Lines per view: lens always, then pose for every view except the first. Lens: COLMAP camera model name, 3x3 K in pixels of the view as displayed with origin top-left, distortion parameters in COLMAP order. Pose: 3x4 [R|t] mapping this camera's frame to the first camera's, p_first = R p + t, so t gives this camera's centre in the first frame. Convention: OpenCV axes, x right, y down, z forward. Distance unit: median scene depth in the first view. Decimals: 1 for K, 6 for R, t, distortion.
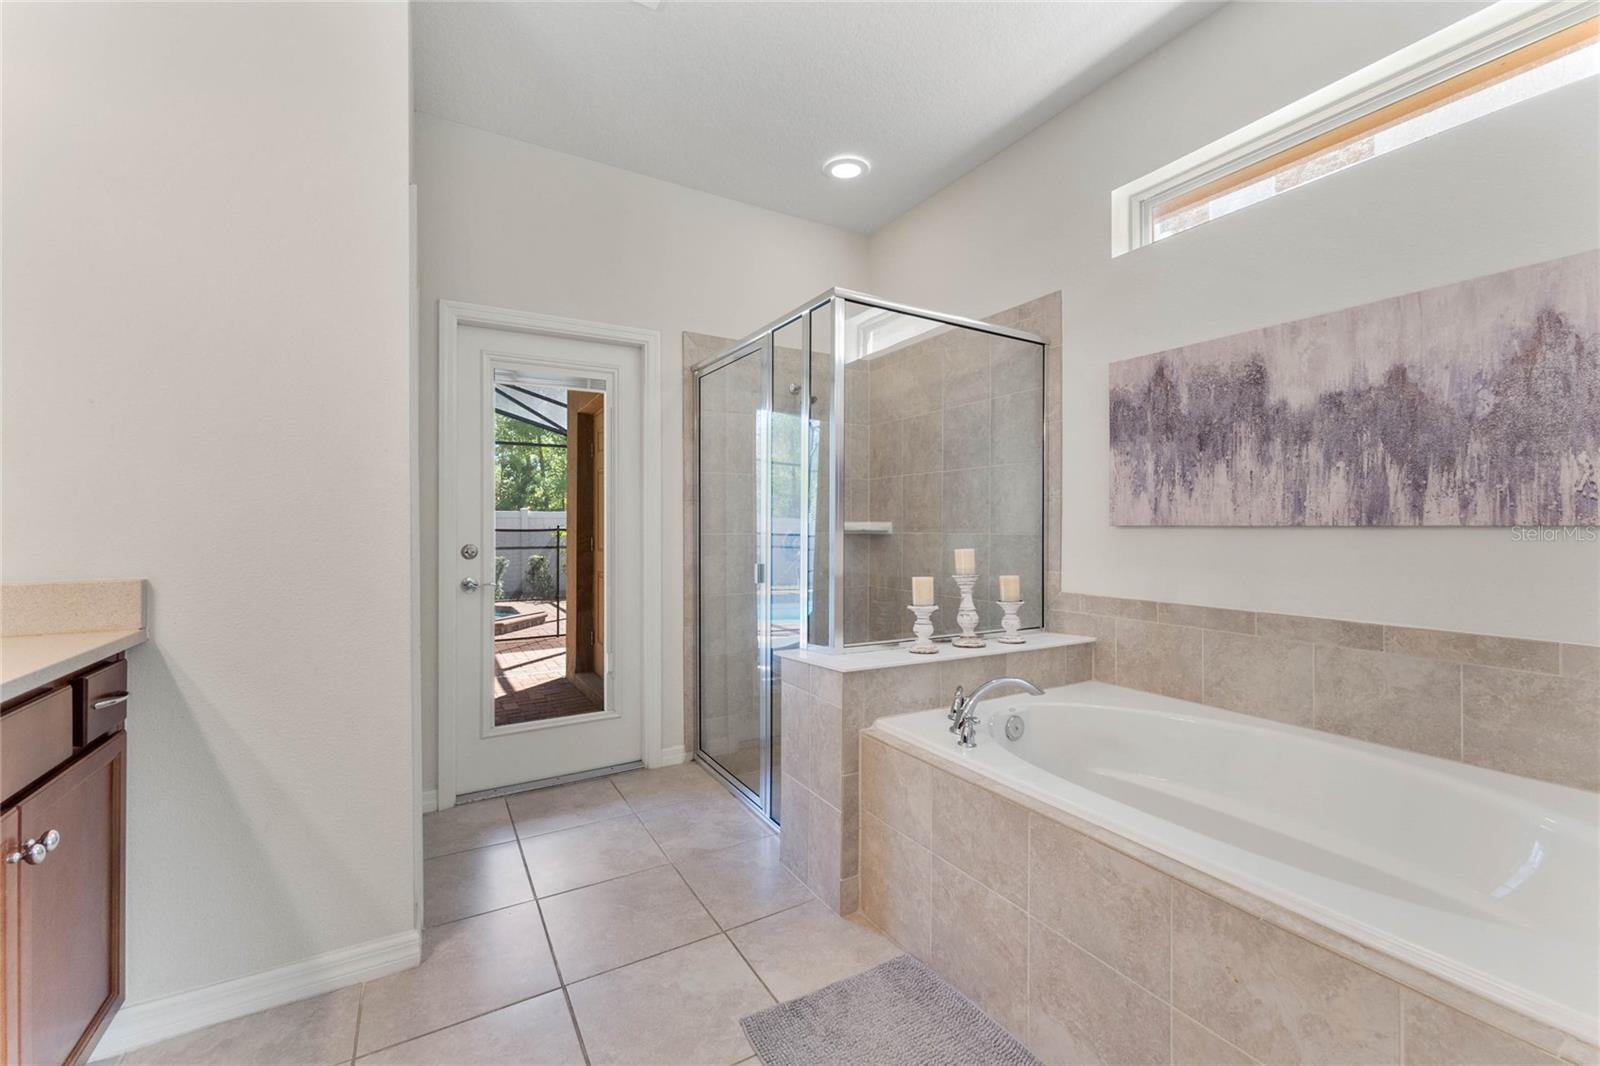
lens RADIAL K [[648.3, 0, 800.6], [0, 648.3, 532.6], [0, 0, 1]] dist [-0.003498, -0.002307]
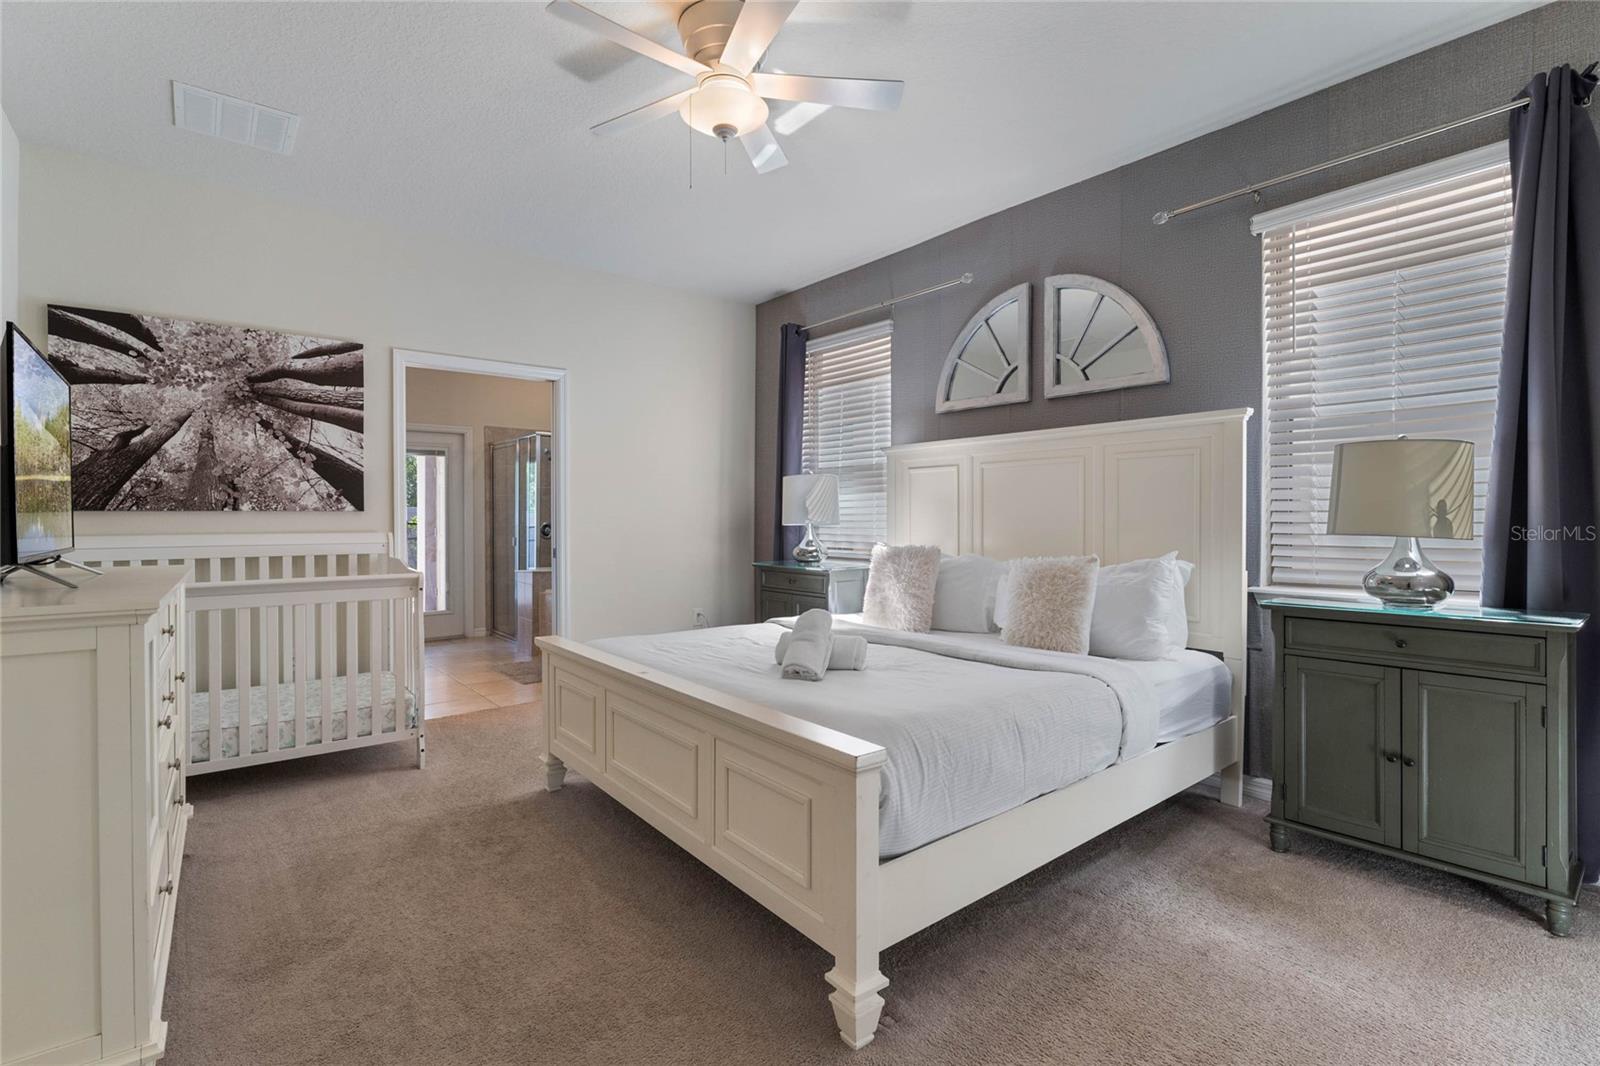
lens RADIAL K [[736.9, 0, 806.5], [0, 736.9, 520.4], [0, 0, 1]] dist [-0.004097, -0.000477]
pose [[0.970164, 0.000852, 0.242447, 0.244448], [-0.003463, 0.999941, 0.010343, -0.039910], [-0.242424, -0.010874, 0.970109, -1.526934]]
